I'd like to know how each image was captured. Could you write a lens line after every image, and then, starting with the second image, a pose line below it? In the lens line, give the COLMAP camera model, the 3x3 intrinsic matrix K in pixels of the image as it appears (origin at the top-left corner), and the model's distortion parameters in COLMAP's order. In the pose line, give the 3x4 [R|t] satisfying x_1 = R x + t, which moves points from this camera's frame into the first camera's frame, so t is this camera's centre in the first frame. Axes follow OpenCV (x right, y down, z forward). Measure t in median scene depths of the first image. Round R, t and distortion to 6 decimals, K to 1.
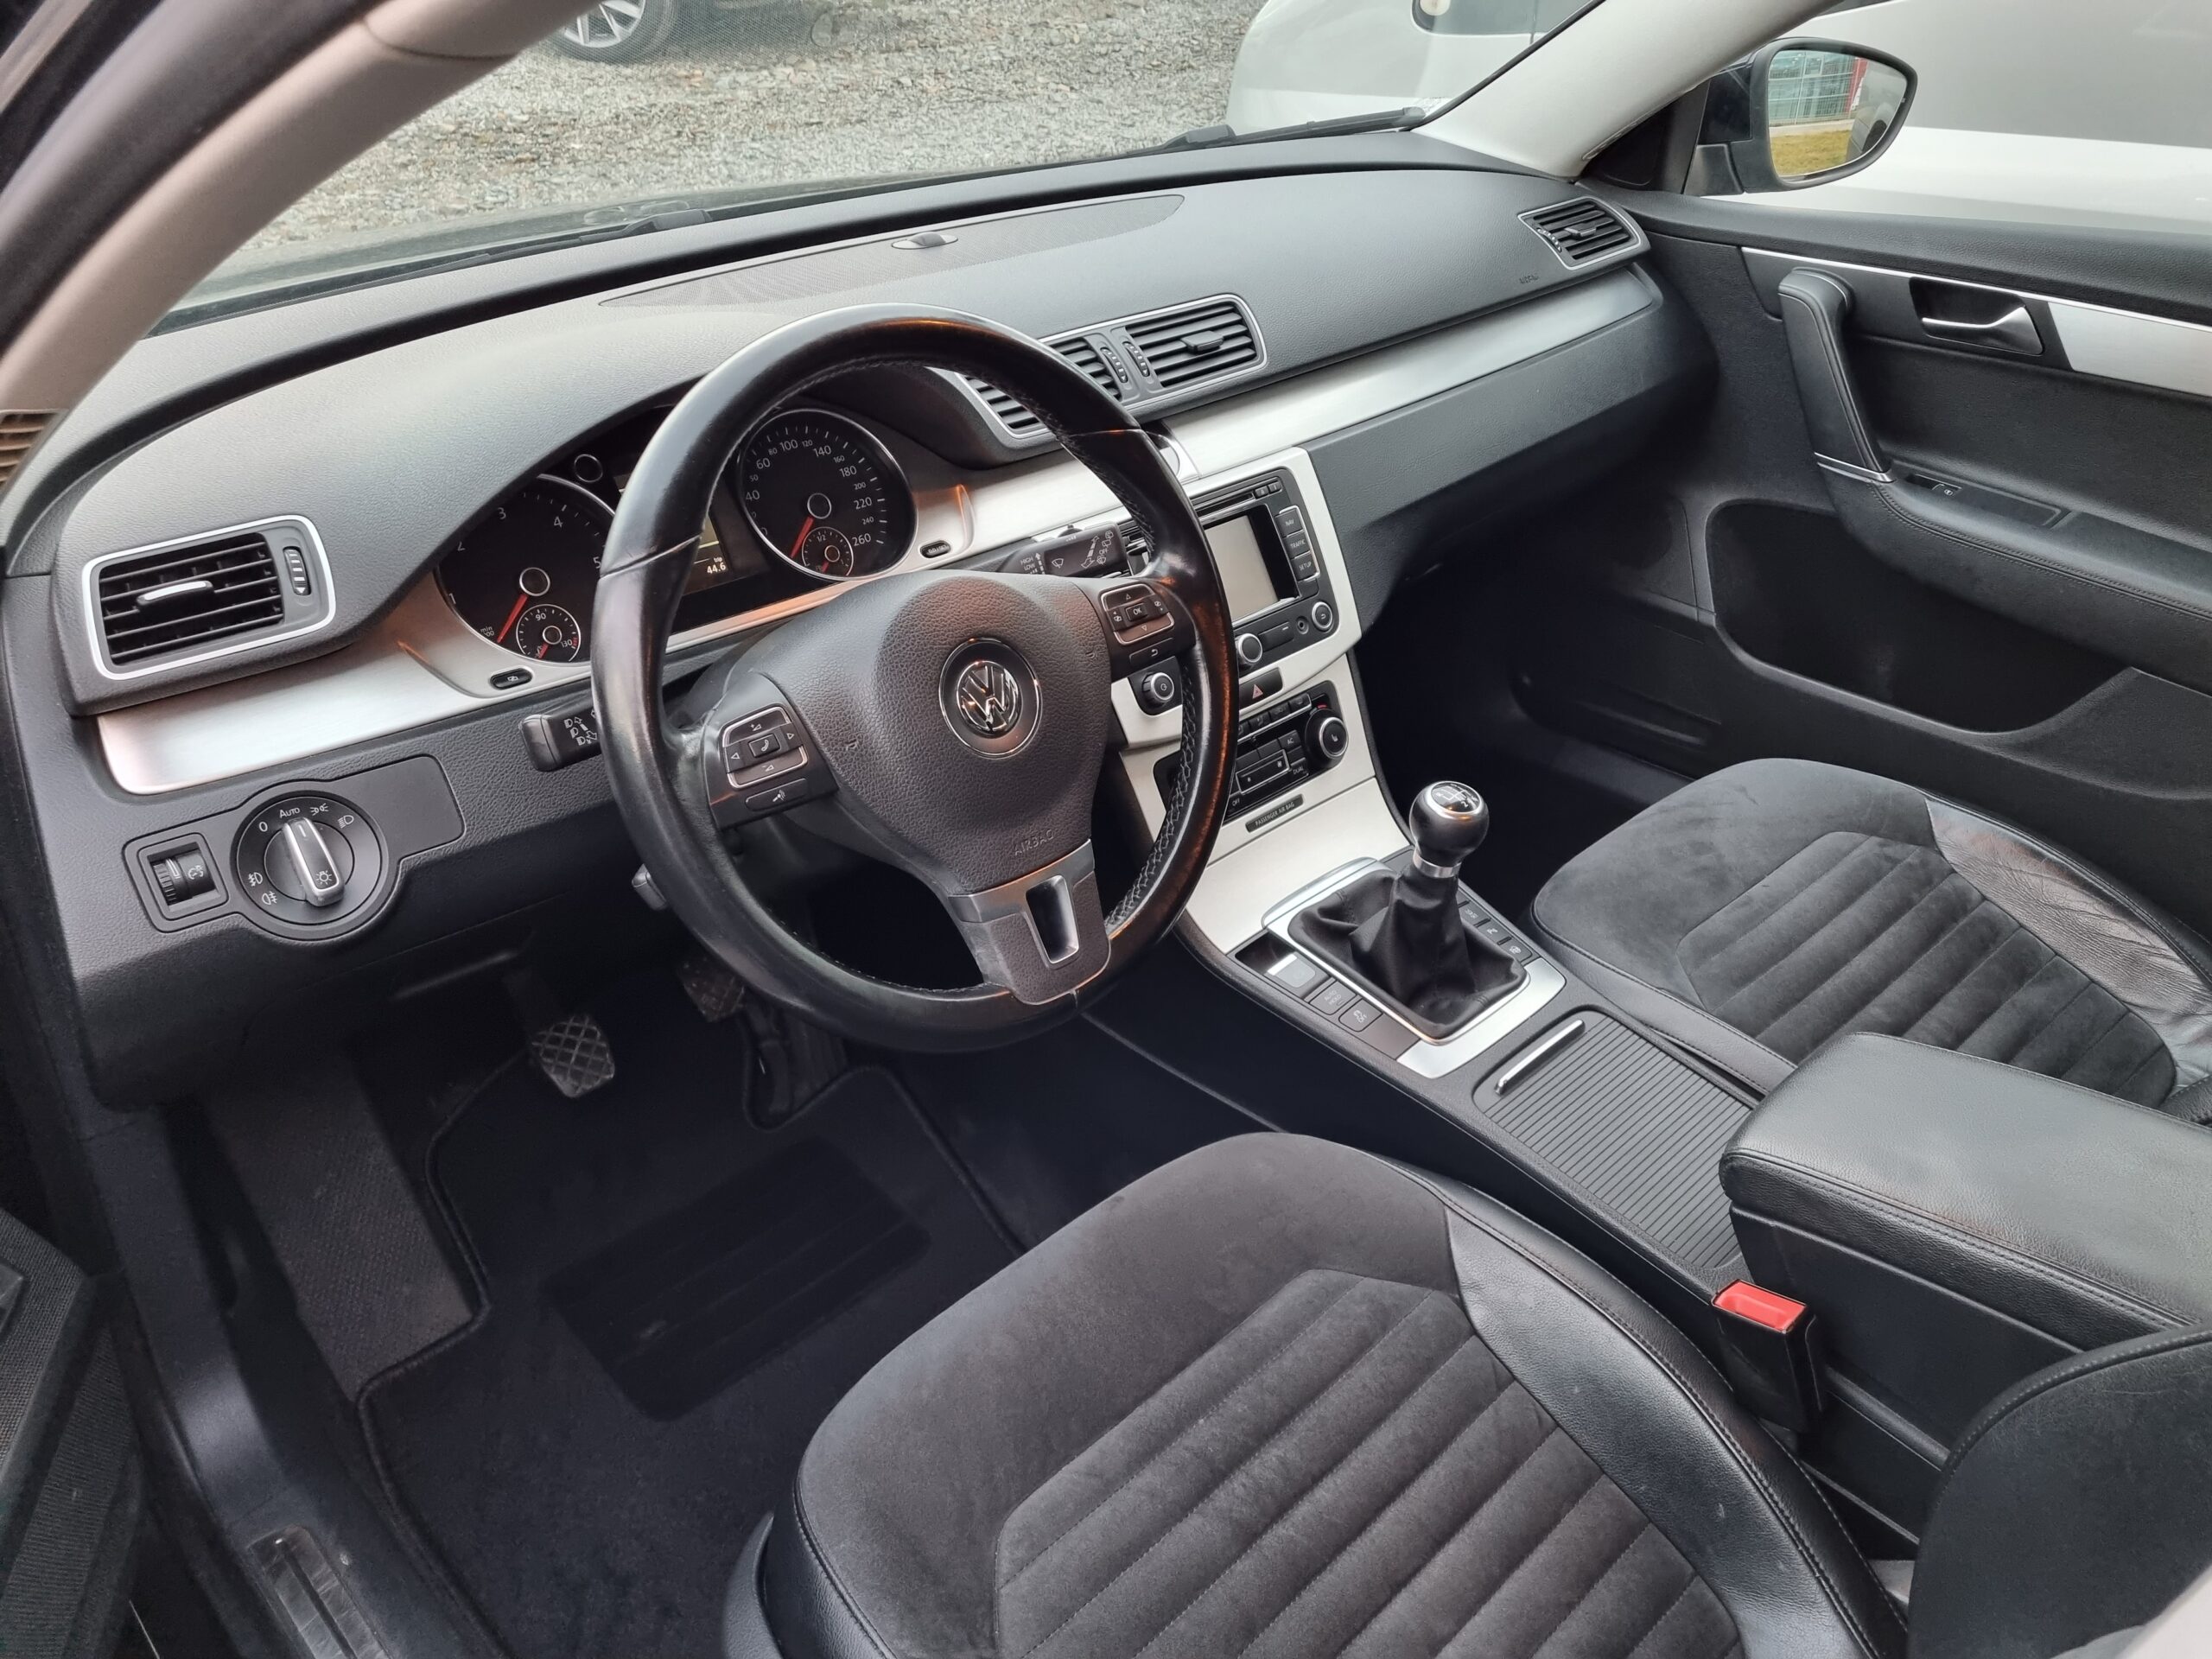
lens RADIAL K [[1657.2, 0, 1126.7], [0, 1657.2, 822.0], [0, 0, 1]] dist [0.044267, -0.009168]
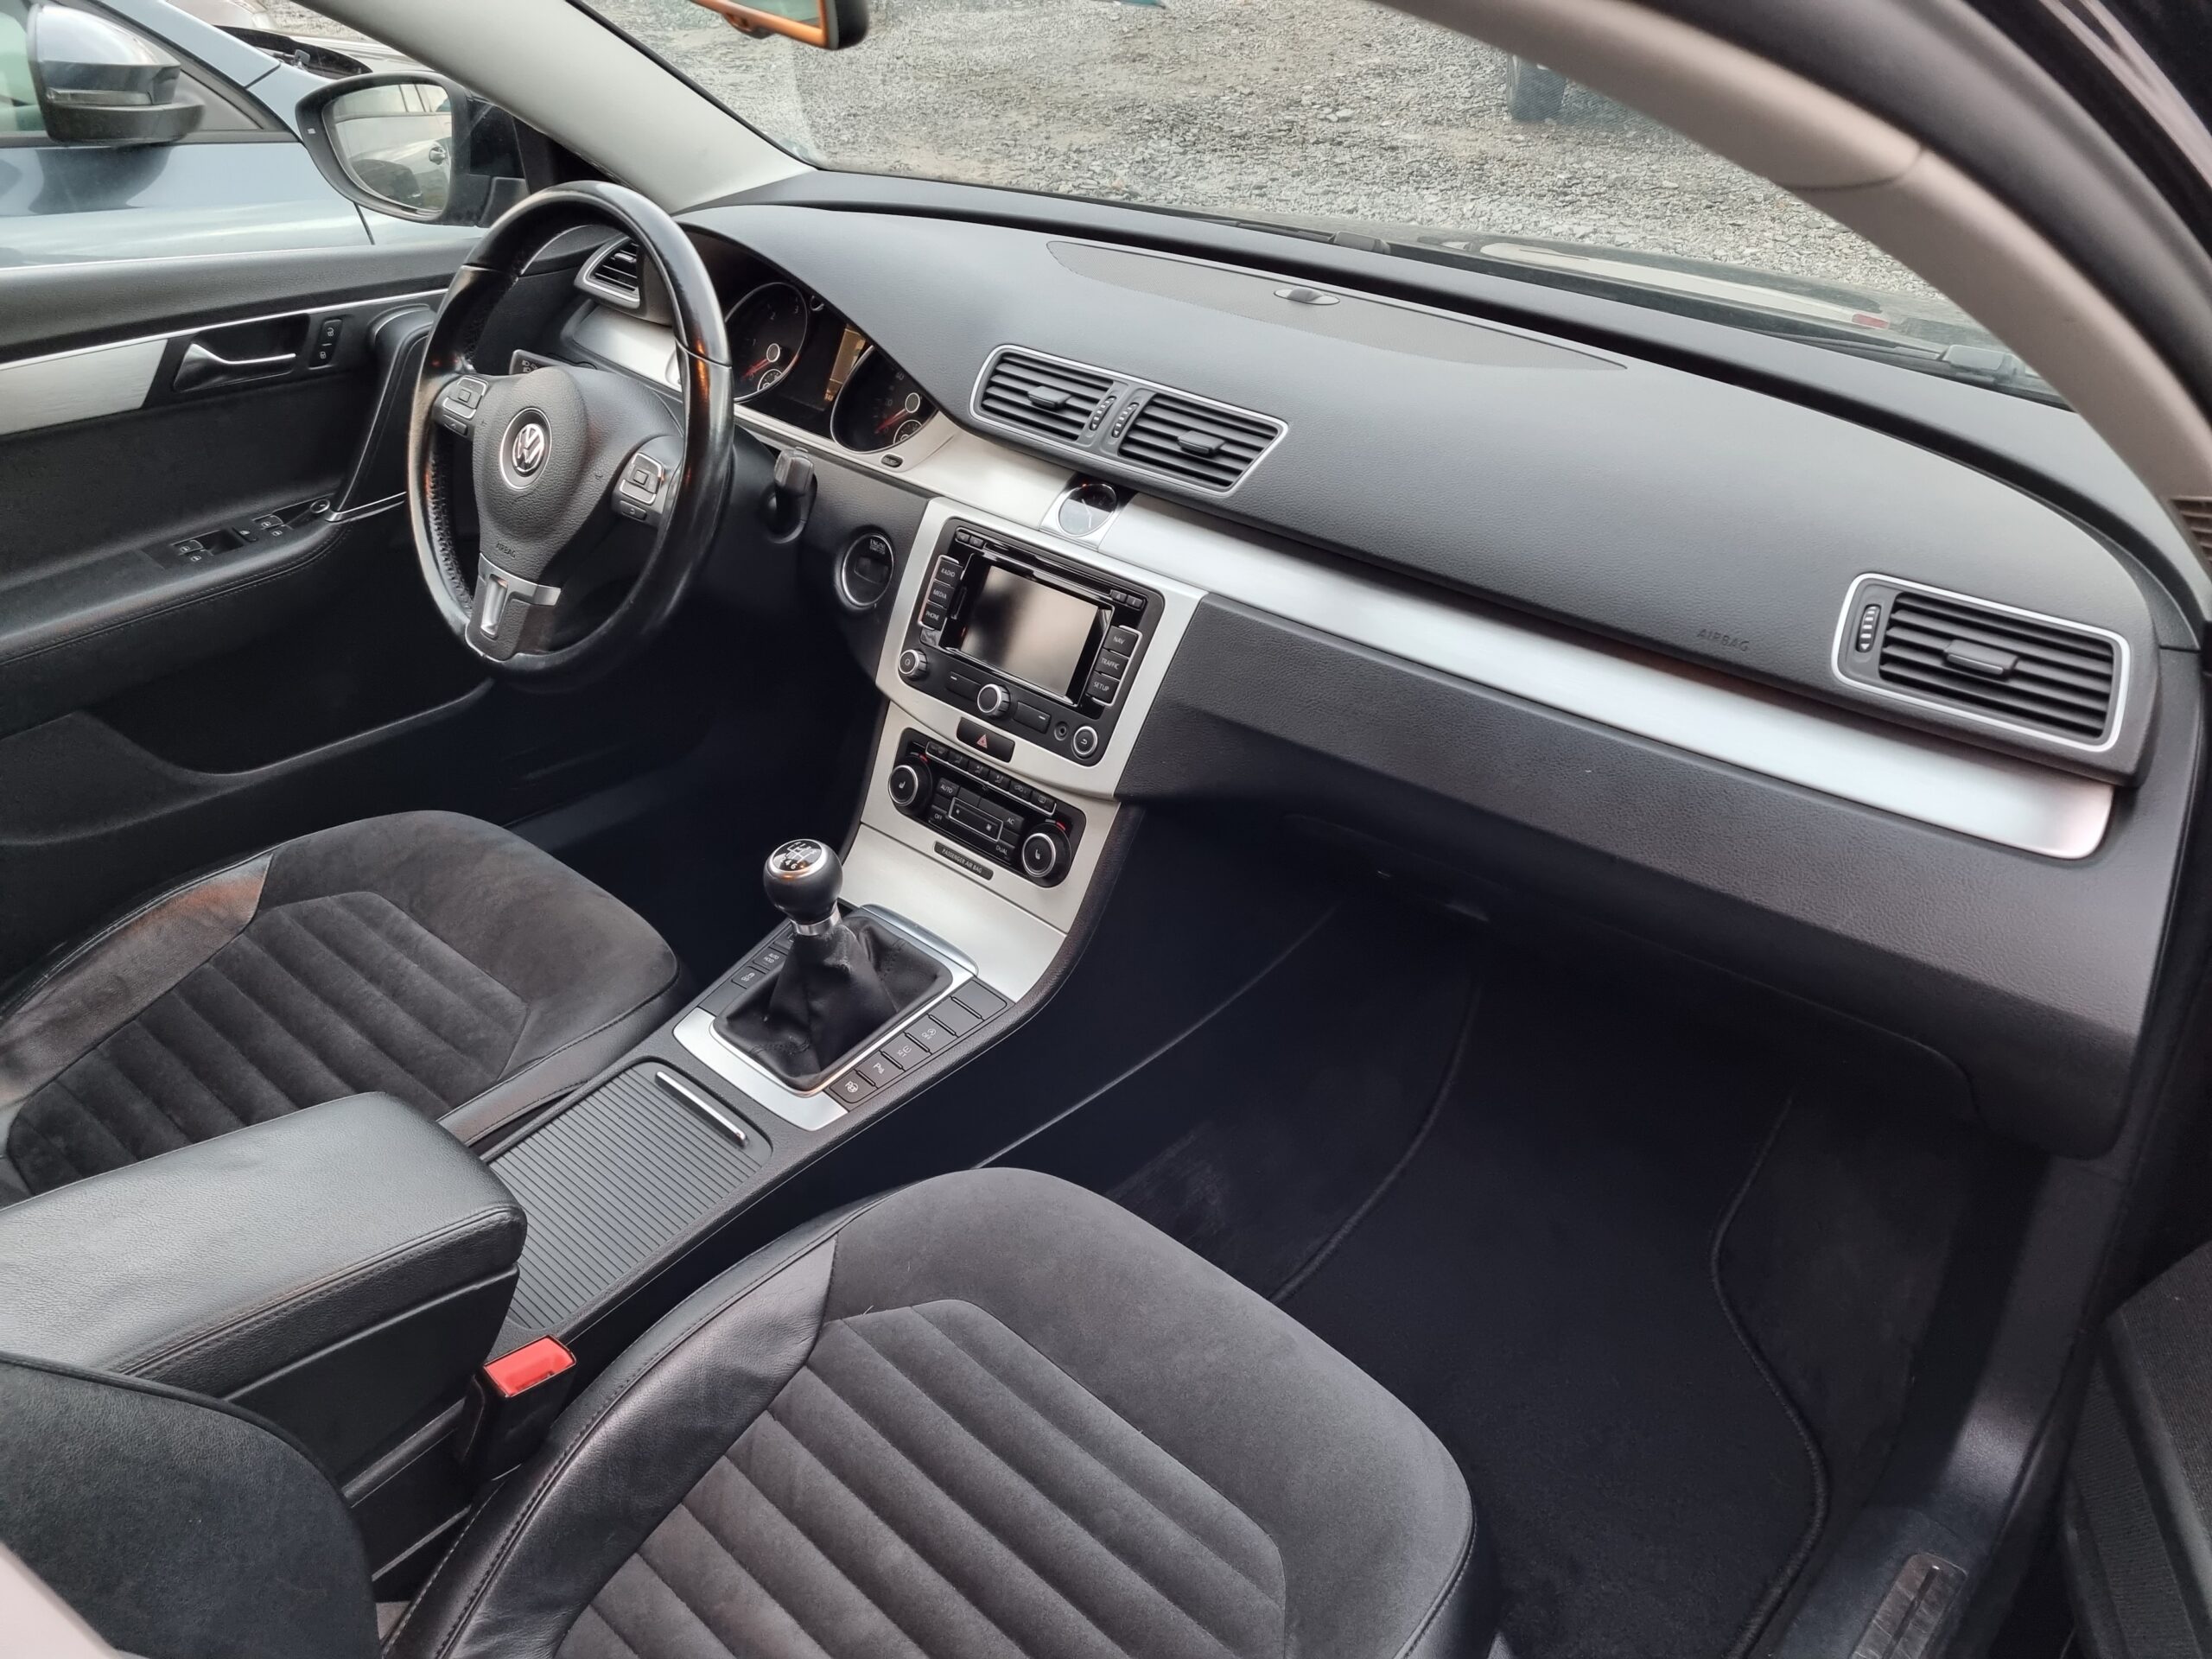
lens RADIAL K [[1653.6, 0, 1138.7], [0, 1653.6, 832.3], [0, 0, 1]] dist [0.060962, -0.034497]
pose [[0.063789, 0.513347, -0.855807, 0.963517], [-0.531453, 0.743313, 0.406255, -0.491327], [0.844683, 0.428906, 0.320235, 0.773151]]
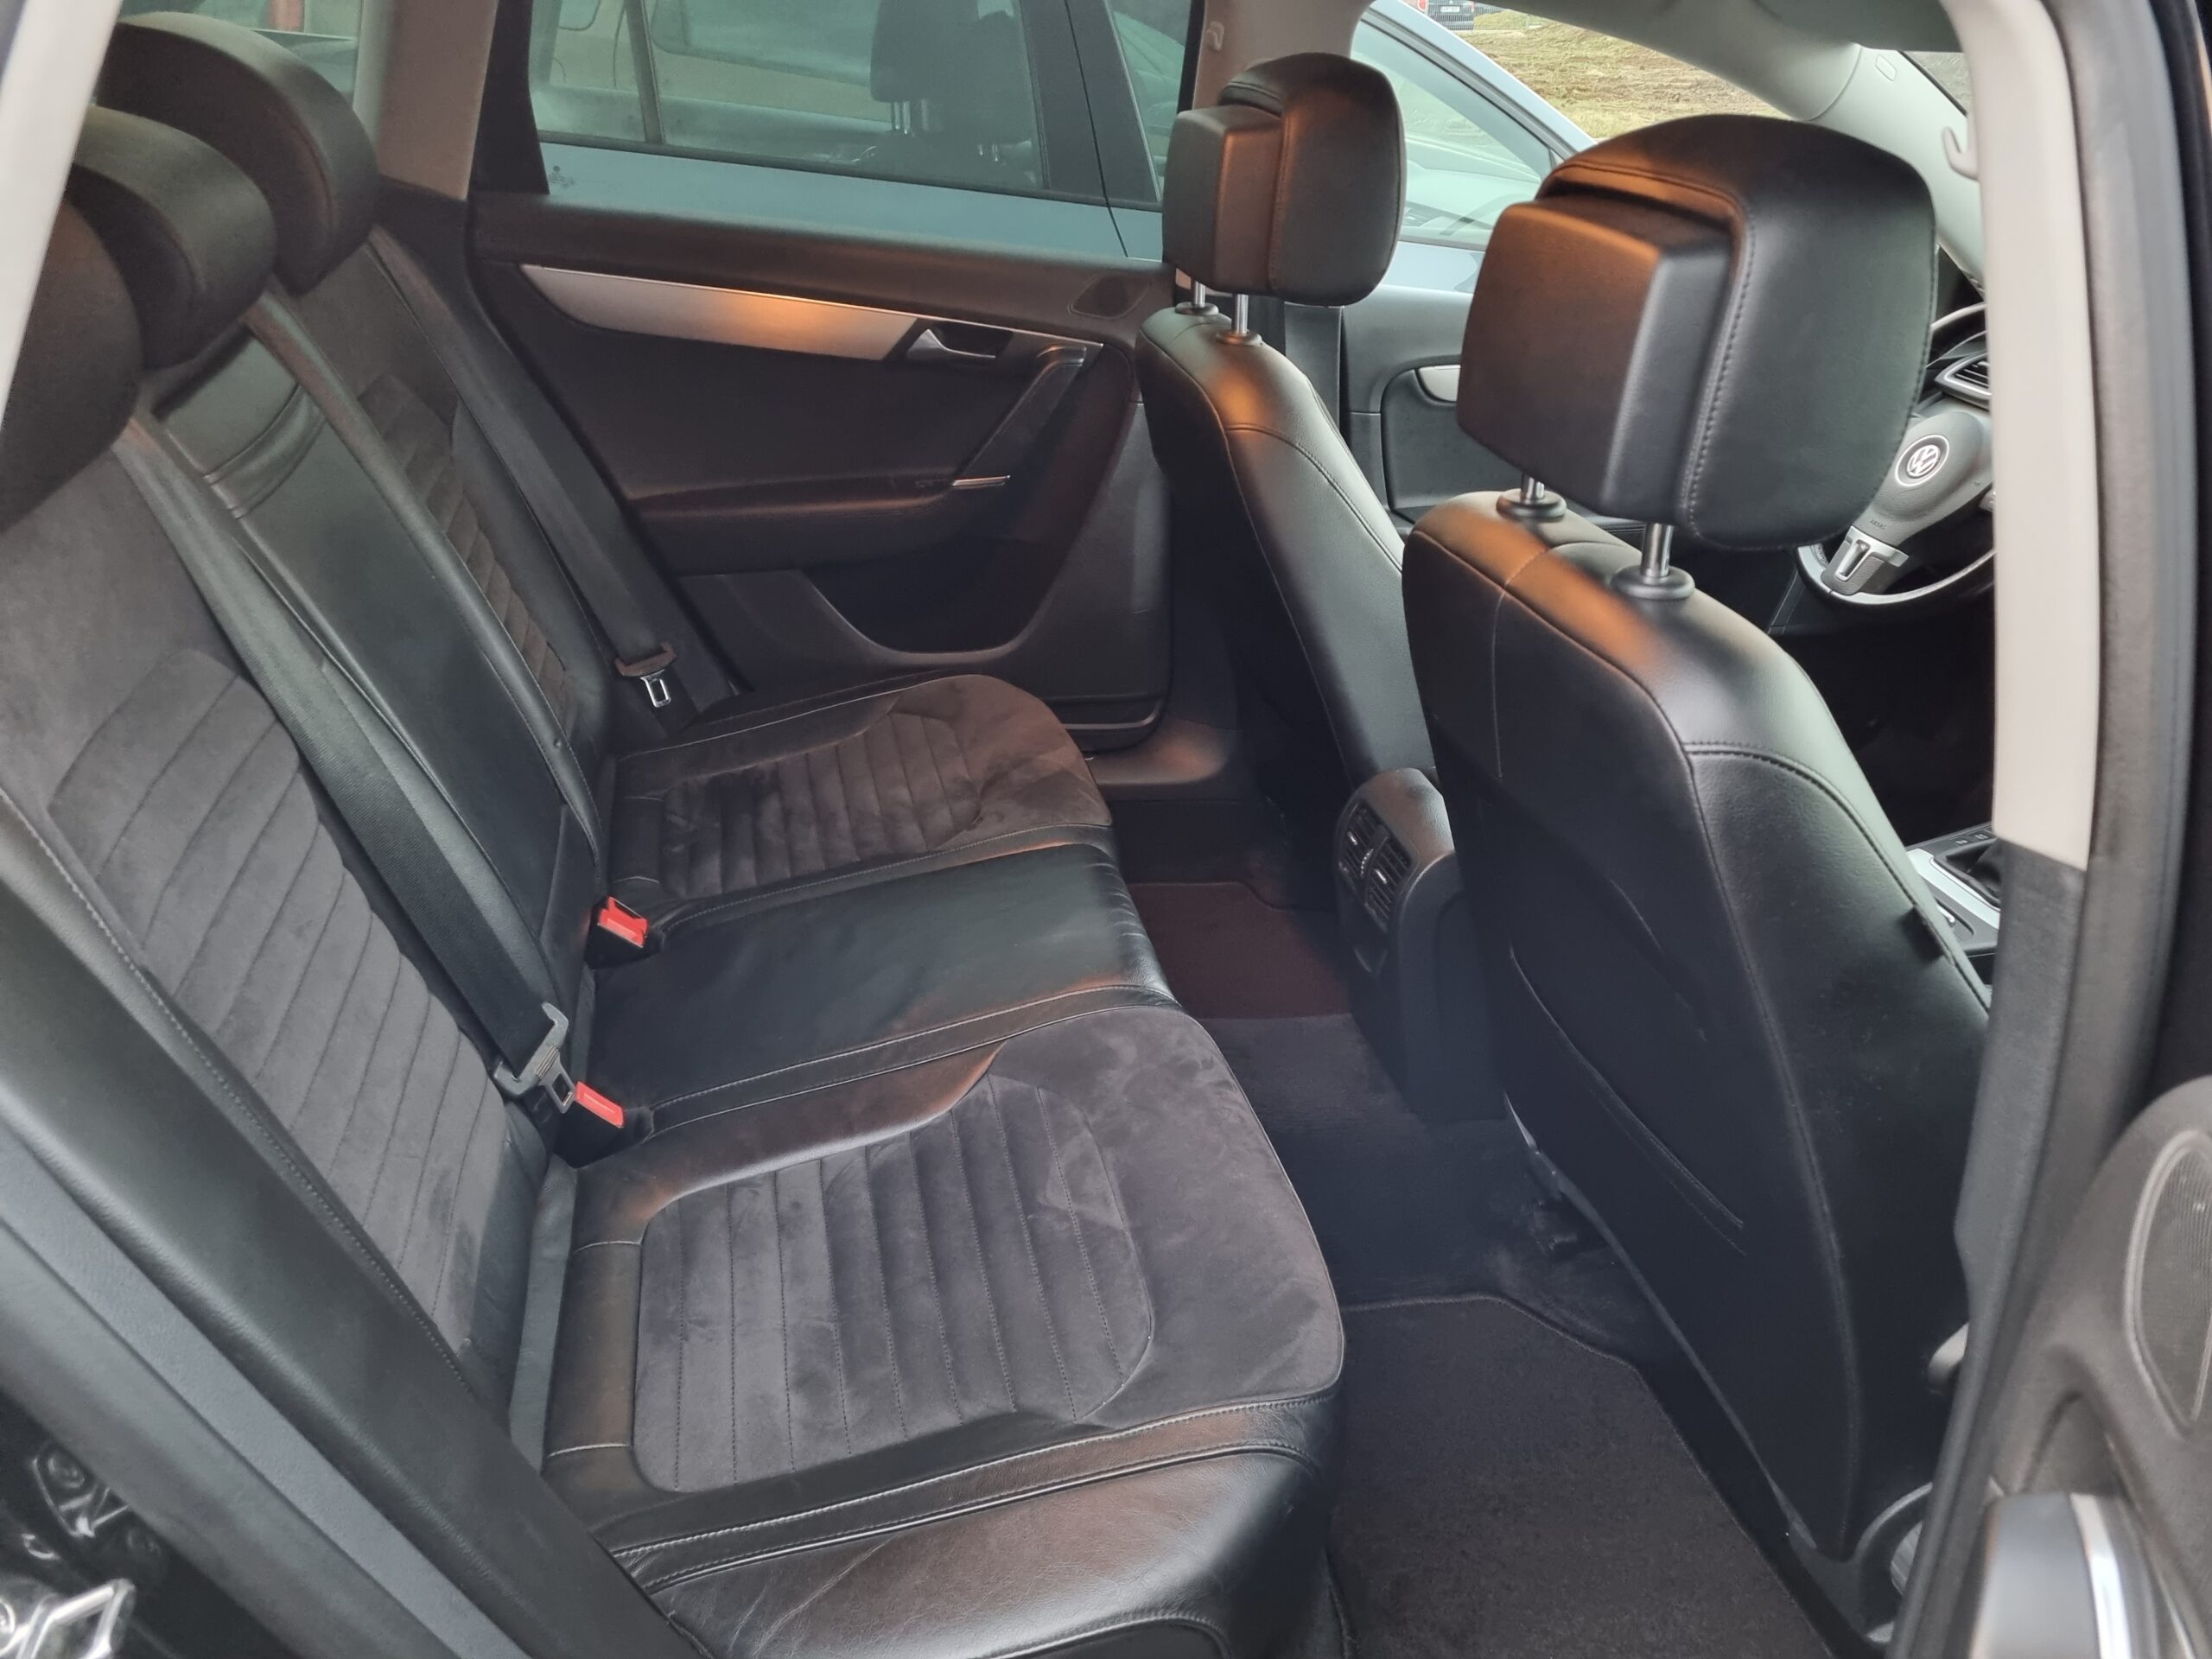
lens RADIAL K [[1644.4, 0, 1120.0], [0, 1644.4, 819.7], [0, 0, 1]] dist [0.058486, -0.038310]
pose [[-0.529690, 0.333352, -0.779939, 1.591380], [-0.499990, 0.620068, 0.604587, -0.394696], [0.685156, 0.710205, -0.161771, 0.661448]]
